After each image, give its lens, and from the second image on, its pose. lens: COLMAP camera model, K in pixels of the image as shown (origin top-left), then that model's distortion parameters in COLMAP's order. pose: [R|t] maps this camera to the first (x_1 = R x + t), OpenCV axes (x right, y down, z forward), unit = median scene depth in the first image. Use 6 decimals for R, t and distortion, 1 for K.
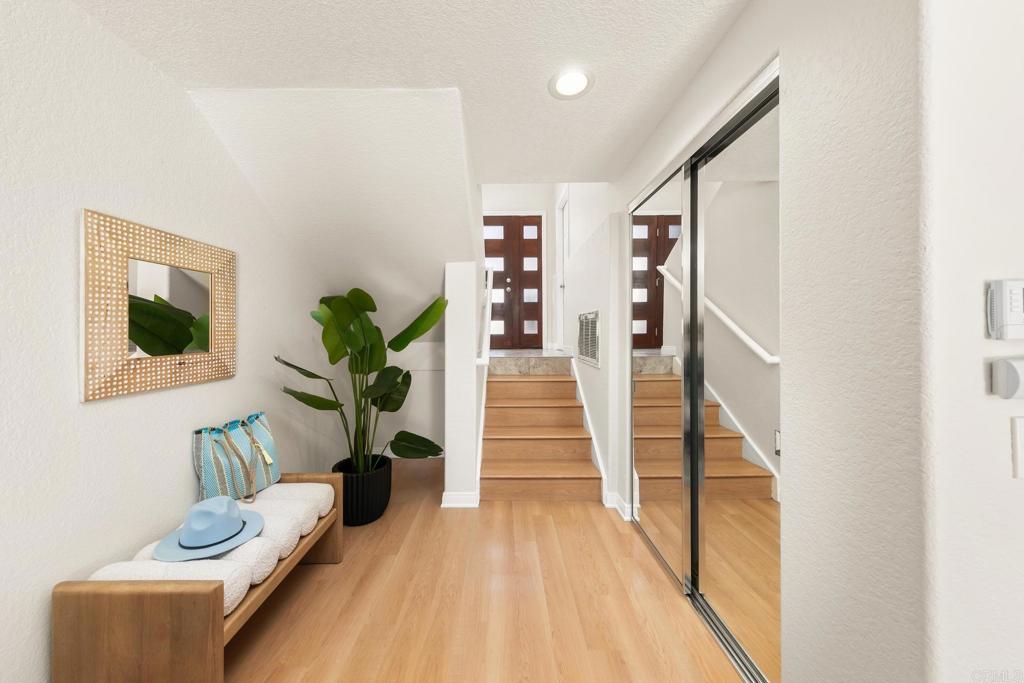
lens RADIAL K [[333.1, 0, 500.0], [0, 333.1, 332.0], [0, 0, 1]] dist [-0.001033, -0.000099]
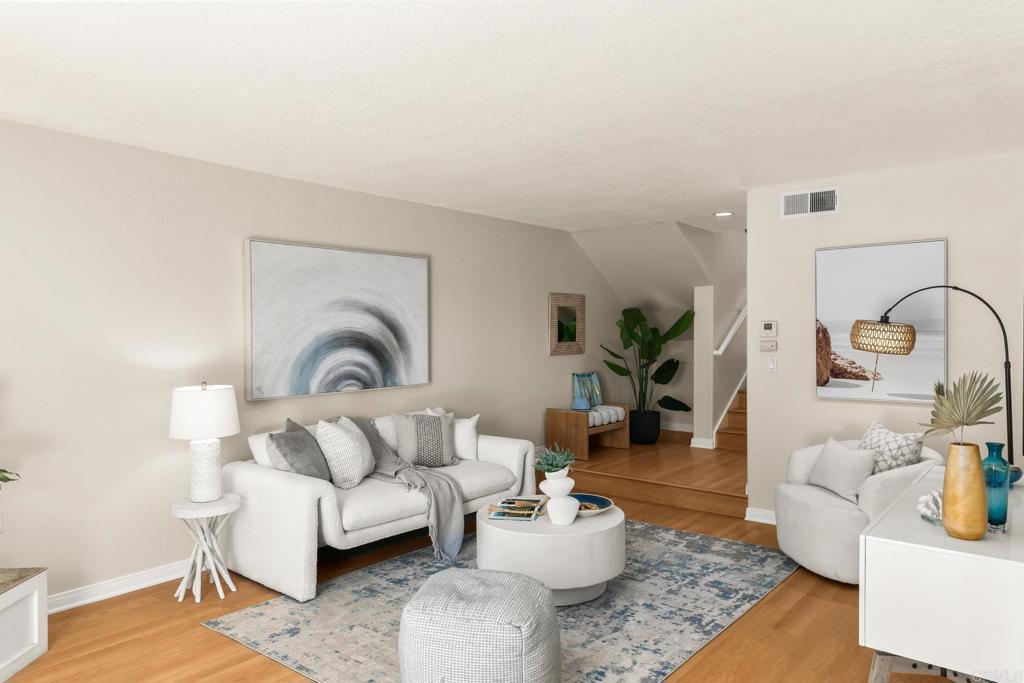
lens RADIAL K [[681.6, 0, 512.0], [0, 681.6, 341.5], [0, 0, 1]] dist [0.000512, 0.000482]
pose [[0.774461, 0.013498, -0.632477, 1.215631], [0.000129, 0.999769, 0.021494, -0.026503], [0.632621, -0.016728, 0.774281, -2.023039]]
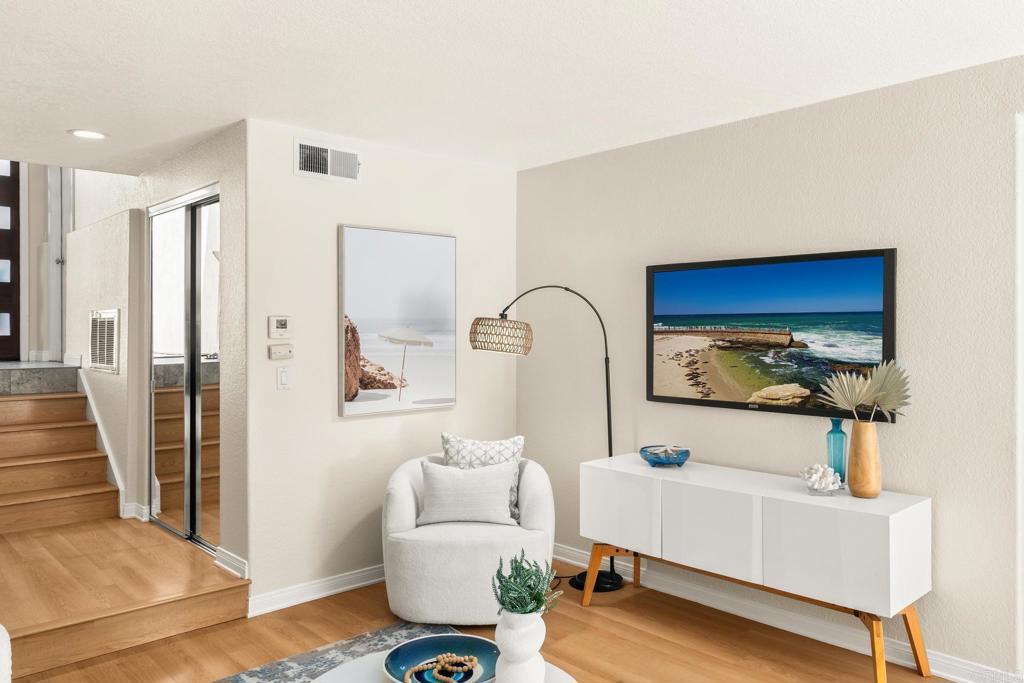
lens RADIAL K [[736.8, 0, 510.8], [0, 736.8, 336.9], [0, 0, 1]] dist [-0.000853, -0.000892]
pose [[0.724447, 0.000692, 0.689330, -0.341628], [-0.005299, 0.999976, 0.004564, -0.007946], [-0.689310, -0.006959, 0.724433, -1.327360]]
